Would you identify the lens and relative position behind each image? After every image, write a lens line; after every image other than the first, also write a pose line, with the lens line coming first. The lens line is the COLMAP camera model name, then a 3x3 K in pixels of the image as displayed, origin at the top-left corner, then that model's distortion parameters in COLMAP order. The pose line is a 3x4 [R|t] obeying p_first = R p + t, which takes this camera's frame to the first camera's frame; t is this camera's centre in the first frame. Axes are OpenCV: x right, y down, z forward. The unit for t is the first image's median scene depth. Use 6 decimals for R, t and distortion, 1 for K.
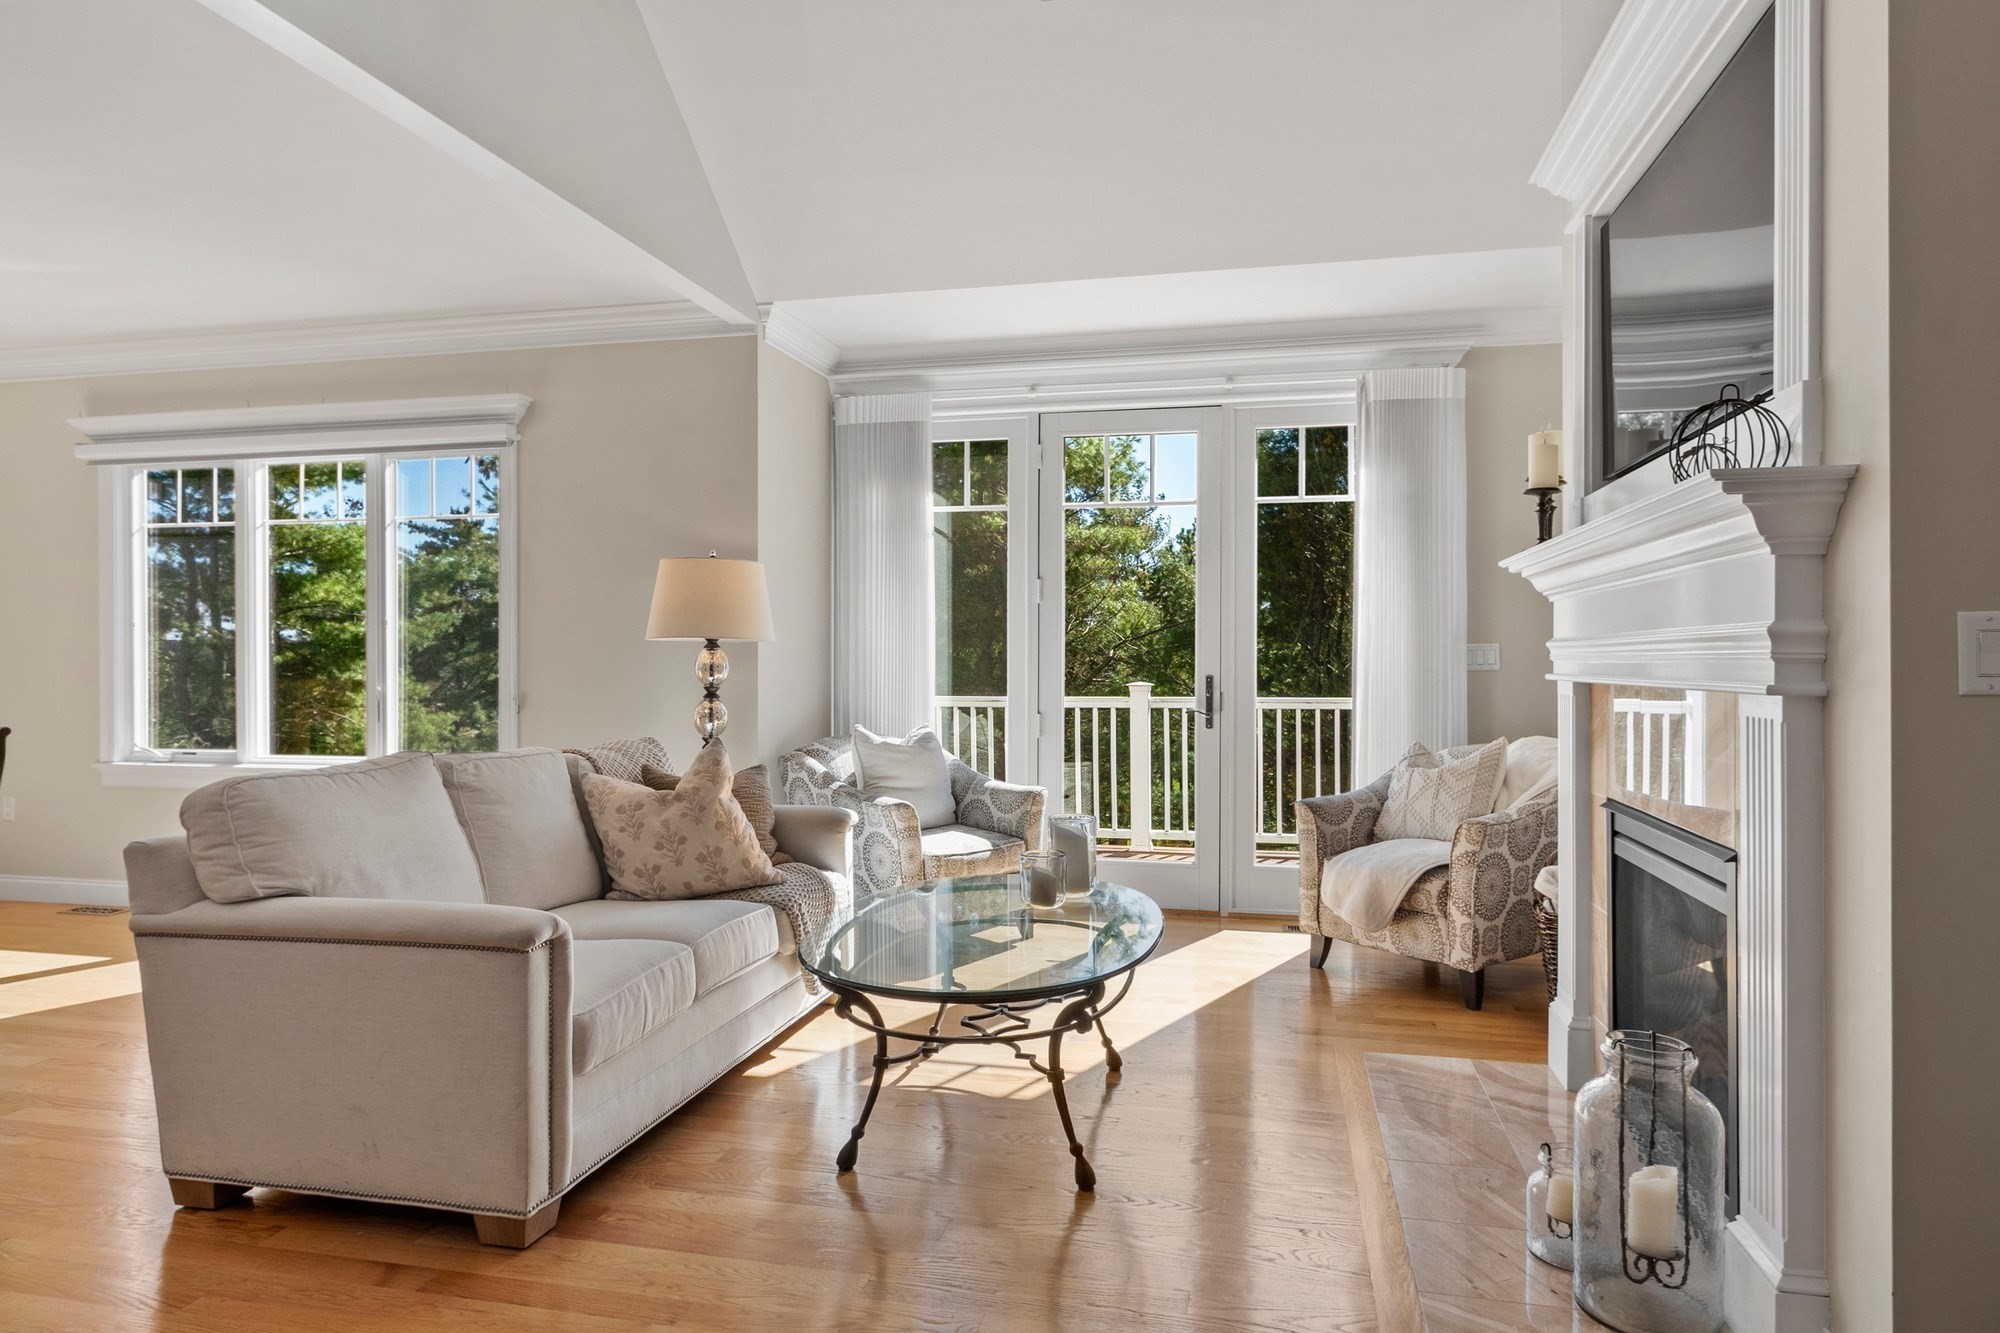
lens RADIAL K [[1261.5, 0, 1000.9], [0, 1261.5, 661.9], [0, 0, 1]] dist [0.002601, 0.000256]
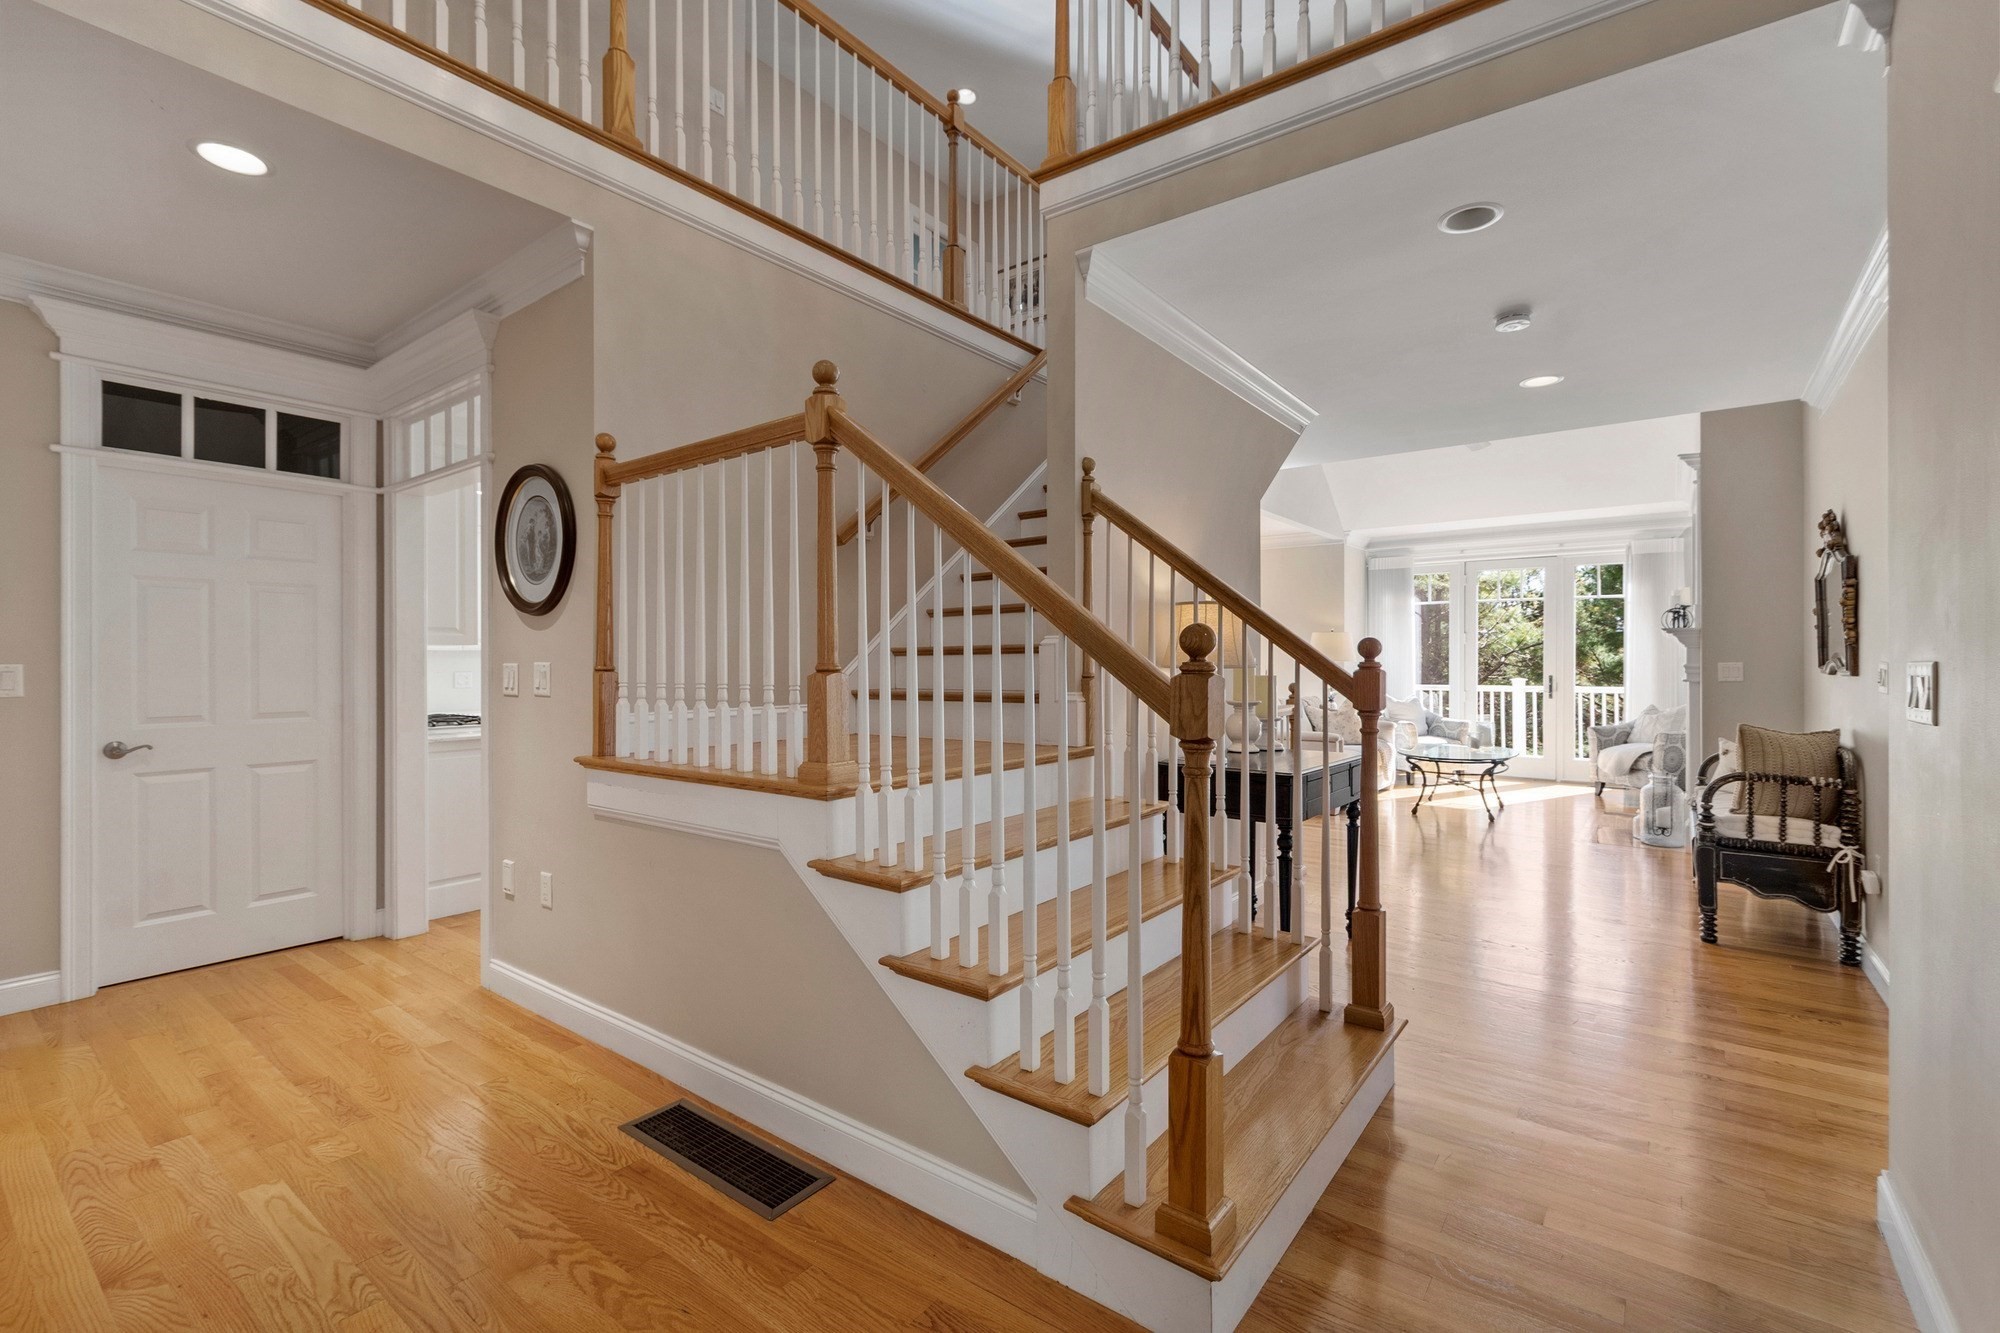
lens RADIAL K [[882.1, 0, 986.8], [0, 882.1, 668.7], [0, 0, 1]] dist [0.000883, -0.001454]
pose [[0.903620, 0.000668, -0.428335, -0.073971], [0.002147, 0.999979, 0.006087, -0.013903], [0.428330, -0.006420, 0.903600, -0.896310]]
